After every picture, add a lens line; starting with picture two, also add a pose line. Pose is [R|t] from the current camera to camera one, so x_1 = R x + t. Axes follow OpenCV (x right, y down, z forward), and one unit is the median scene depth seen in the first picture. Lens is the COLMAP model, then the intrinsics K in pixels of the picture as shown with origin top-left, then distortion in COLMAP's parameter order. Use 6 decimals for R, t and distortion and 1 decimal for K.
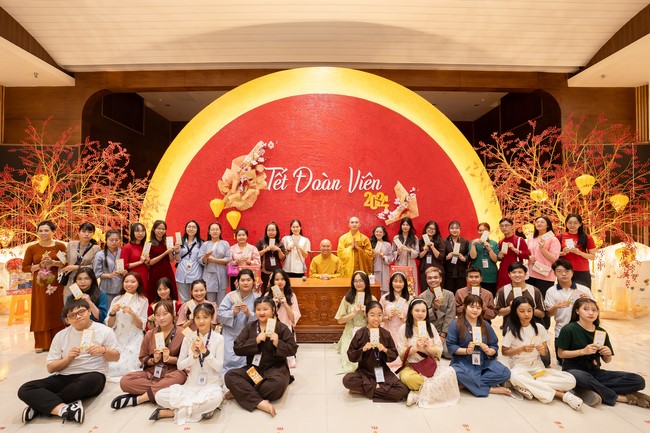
lens RADIAL K [[318.9, 0, 325.0], [0, 318.9, 216.5], [0, 0, 1]] dist [-0.059848, 0.027823]
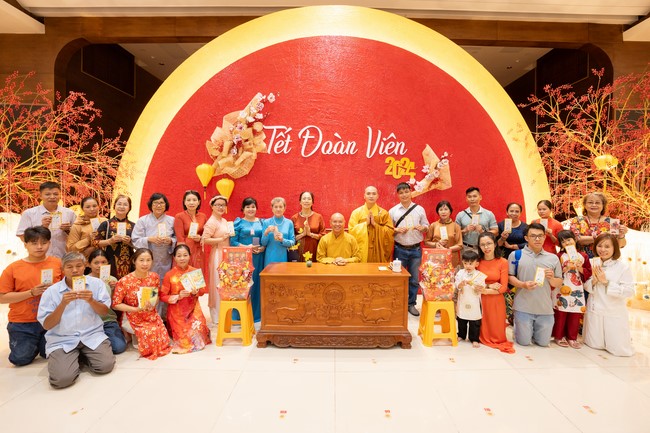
lens RADIAL K [[318.9, 0, 325.0], [0, 318.9, 216.5], [0, 0, 1]] dist [-0.059848, 0.027823]
pose [[0.999137, 0.009166, -0.040522, 0.002471], [-0.006188, 0.997312, 0.073009, 0.016710], [0.041083, -0.072695, 0.996508, 0.171383]]
